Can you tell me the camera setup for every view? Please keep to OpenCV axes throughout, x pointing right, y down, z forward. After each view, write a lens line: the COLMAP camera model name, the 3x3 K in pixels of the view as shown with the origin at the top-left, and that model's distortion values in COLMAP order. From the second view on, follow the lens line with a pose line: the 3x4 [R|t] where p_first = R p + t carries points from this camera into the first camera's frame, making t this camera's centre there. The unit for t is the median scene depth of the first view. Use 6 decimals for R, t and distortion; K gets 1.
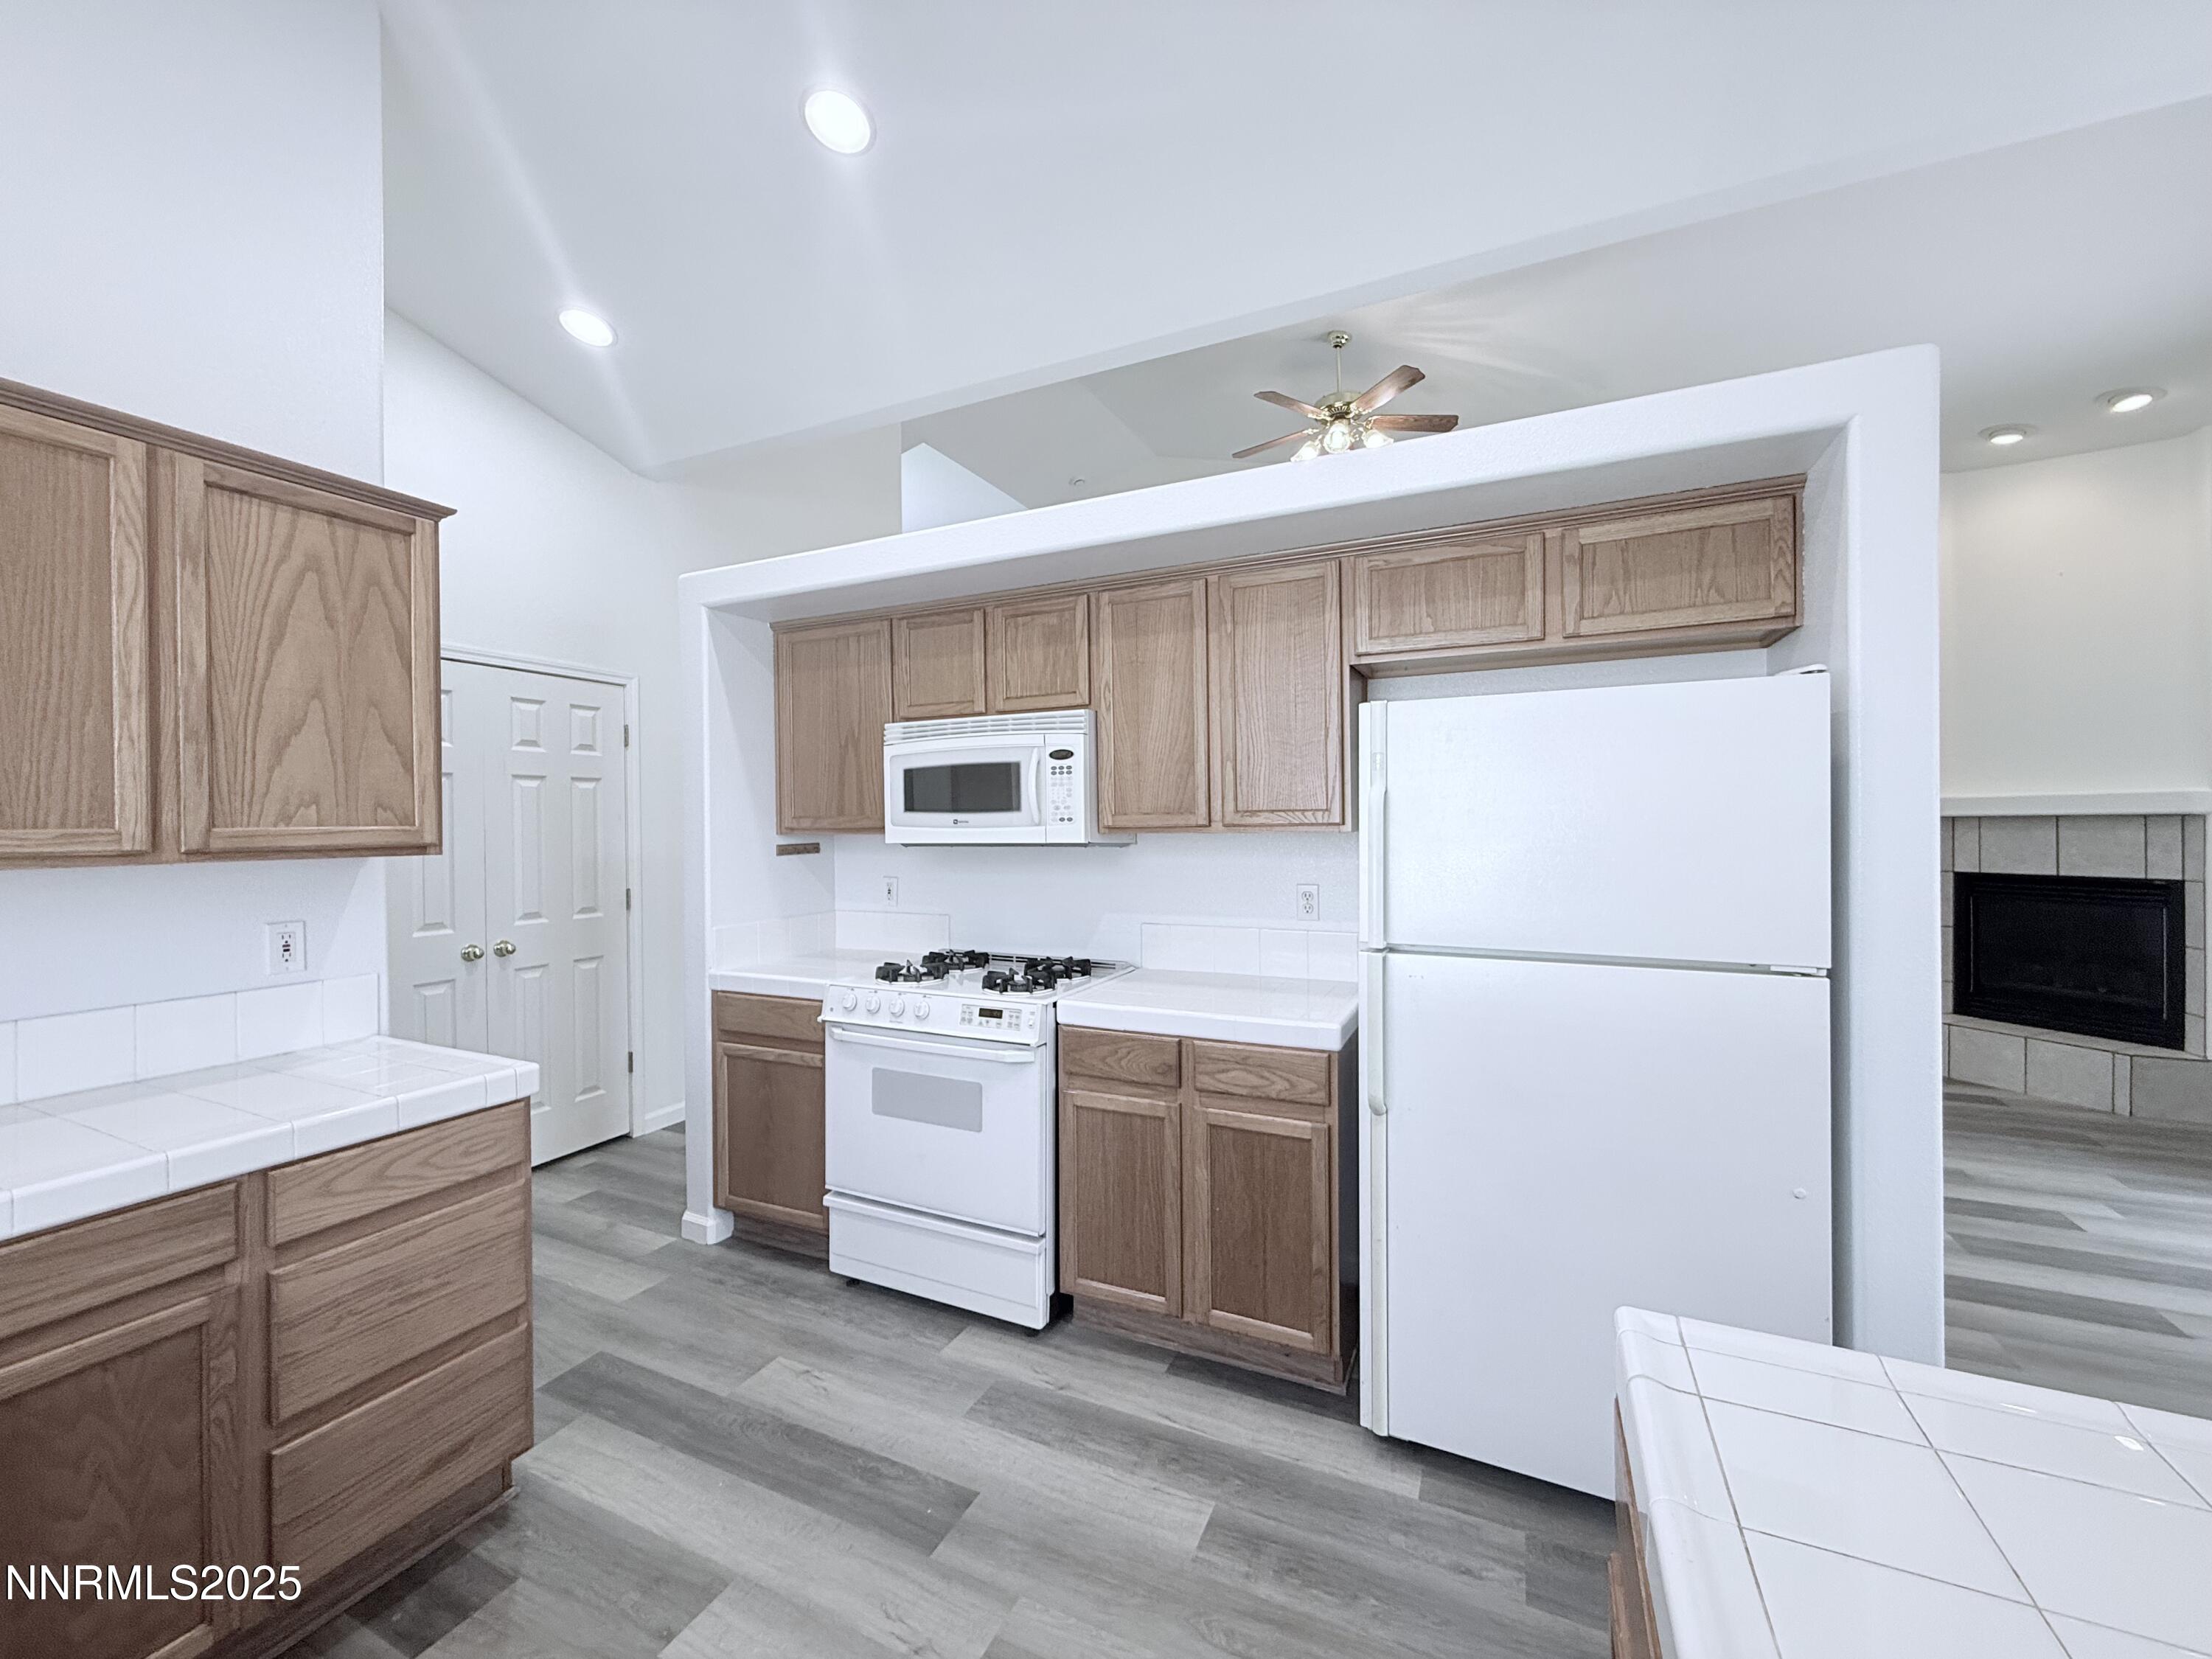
lens RADIAL K [[880.5, 0, 1101.5], [0, 880.5, 825.6], [0, 0, 1]] dist [-0.000354, -0.000255]
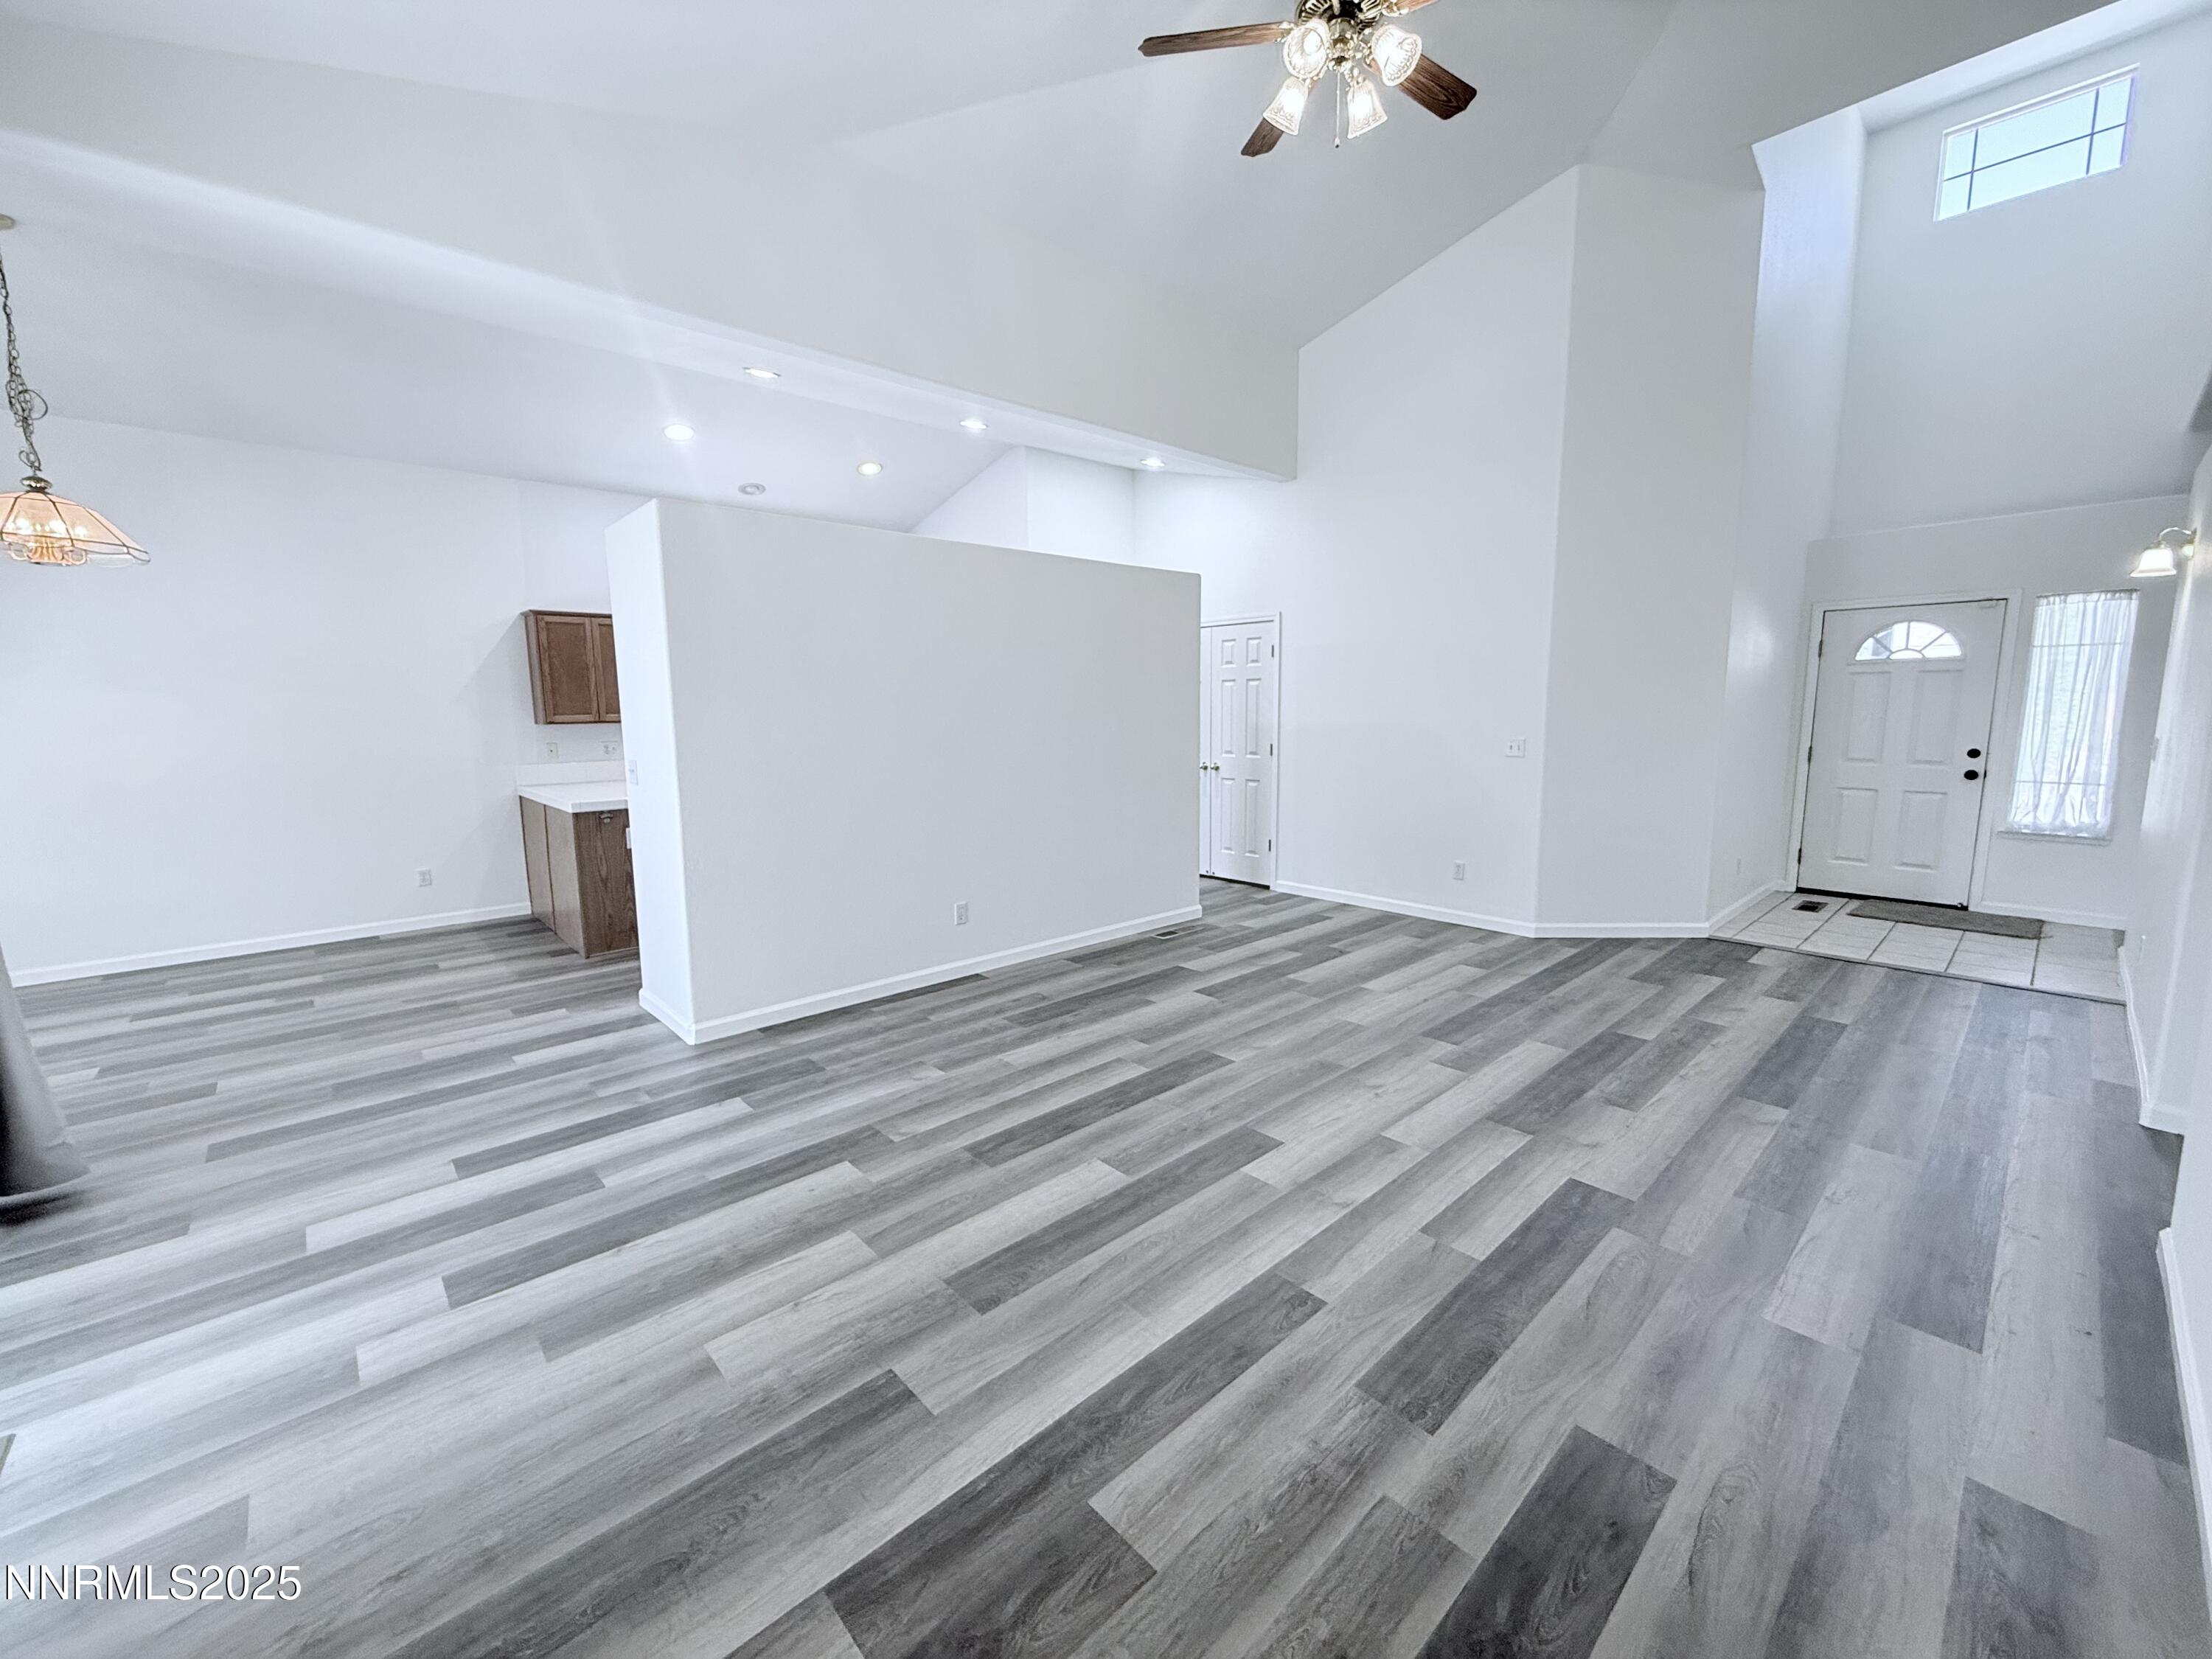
lens RADIAL K [[880.5, 0, 1106.0], [0, 880.5, 828.8], [0, 0, 1]] dist [-0.000354, -0.000255]
pose [[-0.374459, 0.142749, -0.916190, 2.366890], [0.011697, 0.988727, 0.149270, -0.047199], [0.927170, 0.045179, -0.371907, 2.753997]]
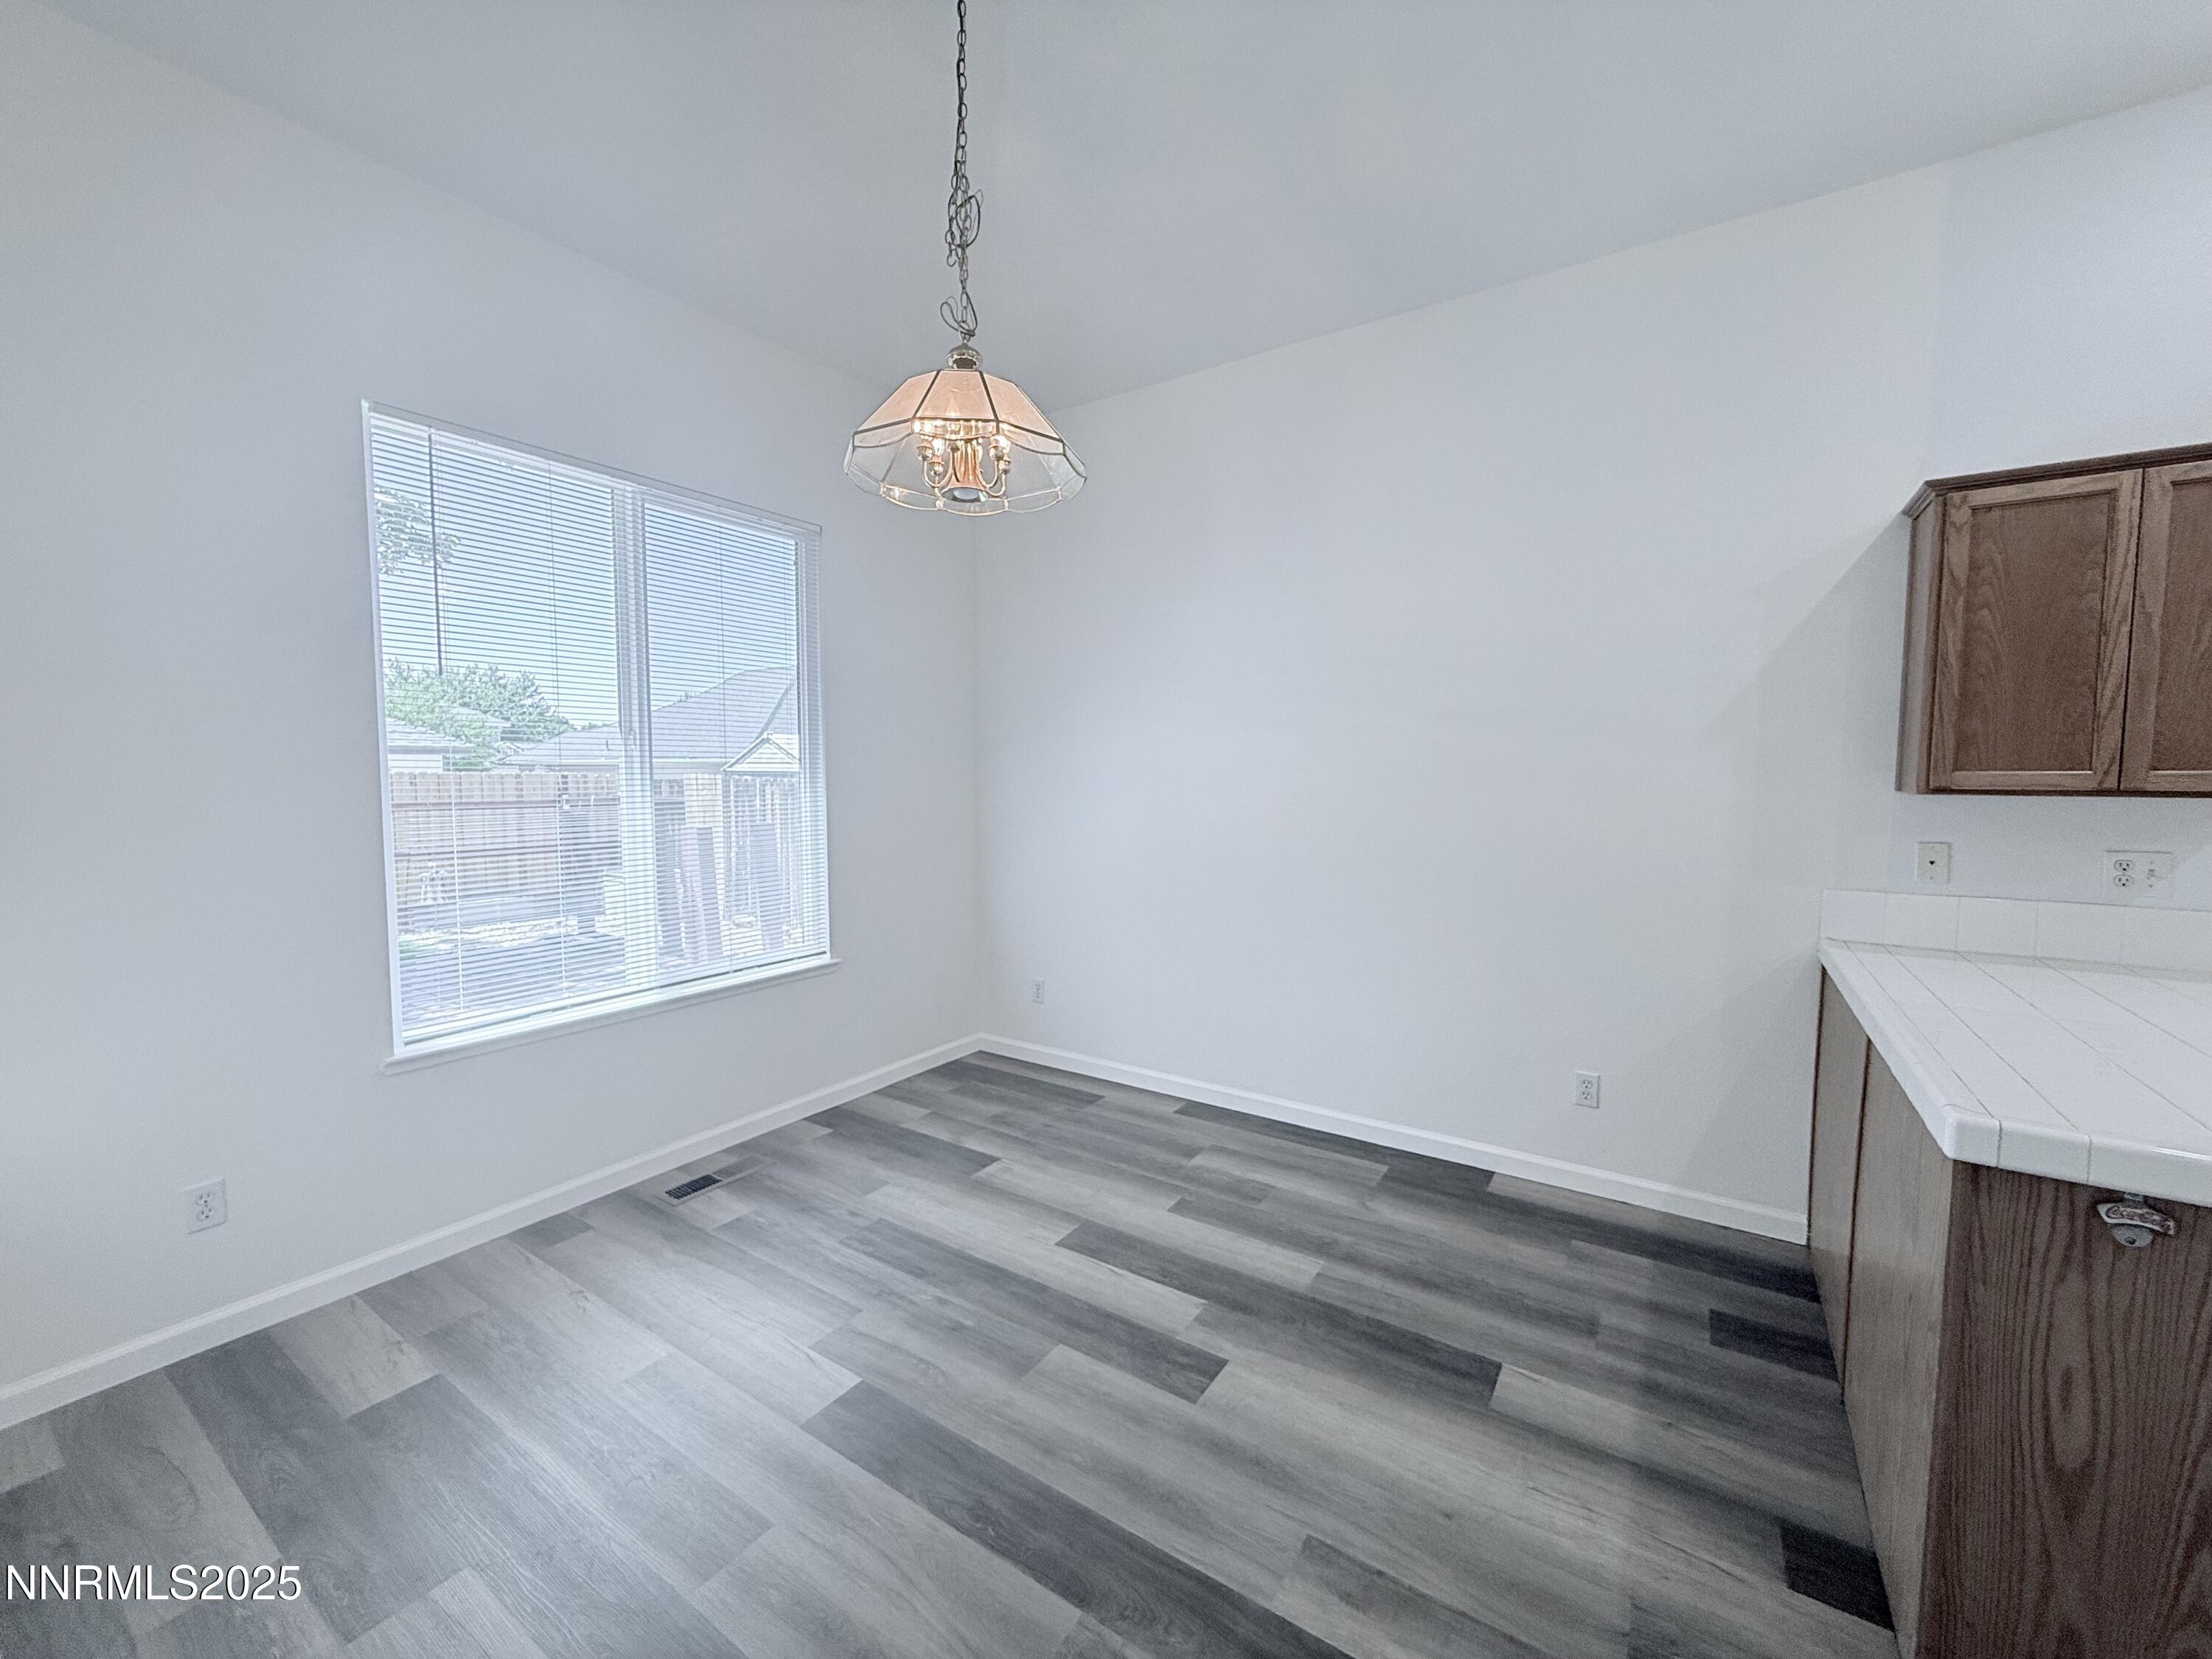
lens RADIAL K [[880.5, 0, 1096.1], [0, 880.5, 826.9], [0, 0, 1]] dist [-0.000354, -0.000255]
pose [[-0.988313, -0.001089, 0.152432, 1.084051], [0.009489, 0.997596, 0.068646, -0.016960], [-0.152141, 0.069291, -0.985927, 1.026442]]
